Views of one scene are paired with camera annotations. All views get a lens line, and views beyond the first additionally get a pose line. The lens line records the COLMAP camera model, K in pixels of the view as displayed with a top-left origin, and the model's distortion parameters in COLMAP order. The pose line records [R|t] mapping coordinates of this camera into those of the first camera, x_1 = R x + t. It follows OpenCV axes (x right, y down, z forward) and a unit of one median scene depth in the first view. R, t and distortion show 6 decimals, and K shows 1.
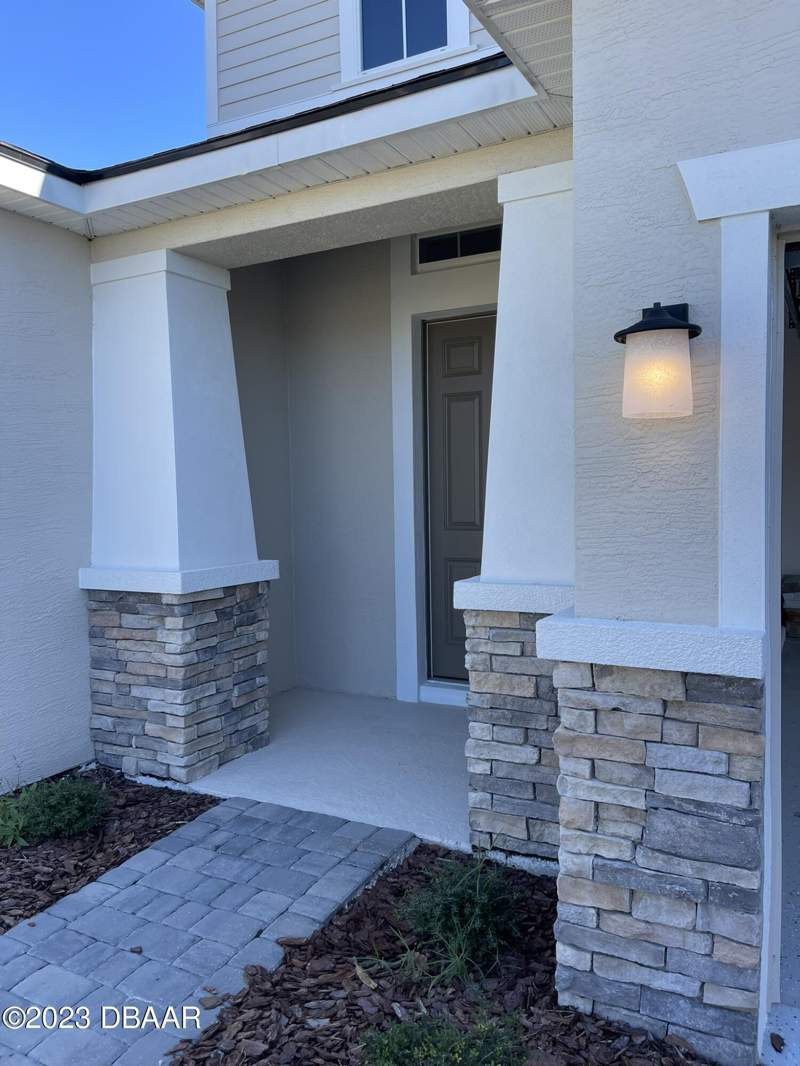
lens RADIAL K [[797.2, 0, 406.3], [0, 797.2, 536.0], [0, 0, 1]] dist [0.035569, -0.011934]
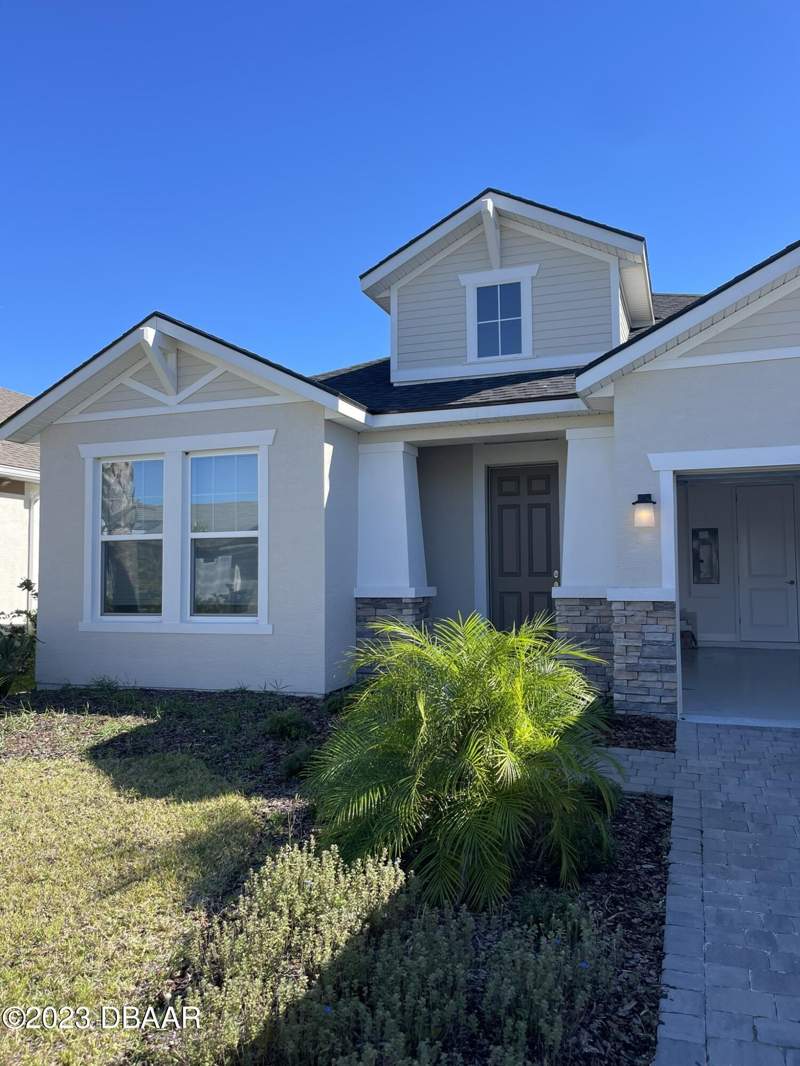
lens RADIAL K [[797.2, 0, 394.9], [0, 797.2, 531.1], [0, 0, 1]] dist [0.035569, -0.011934]
pose [[0.992523, 0.019409, 0.120502, -1.070790], [-0.006048, 0.993884, -0.110262, 0.235446], [-0.121905, 0.108709, 0.986571, -2.082390]]
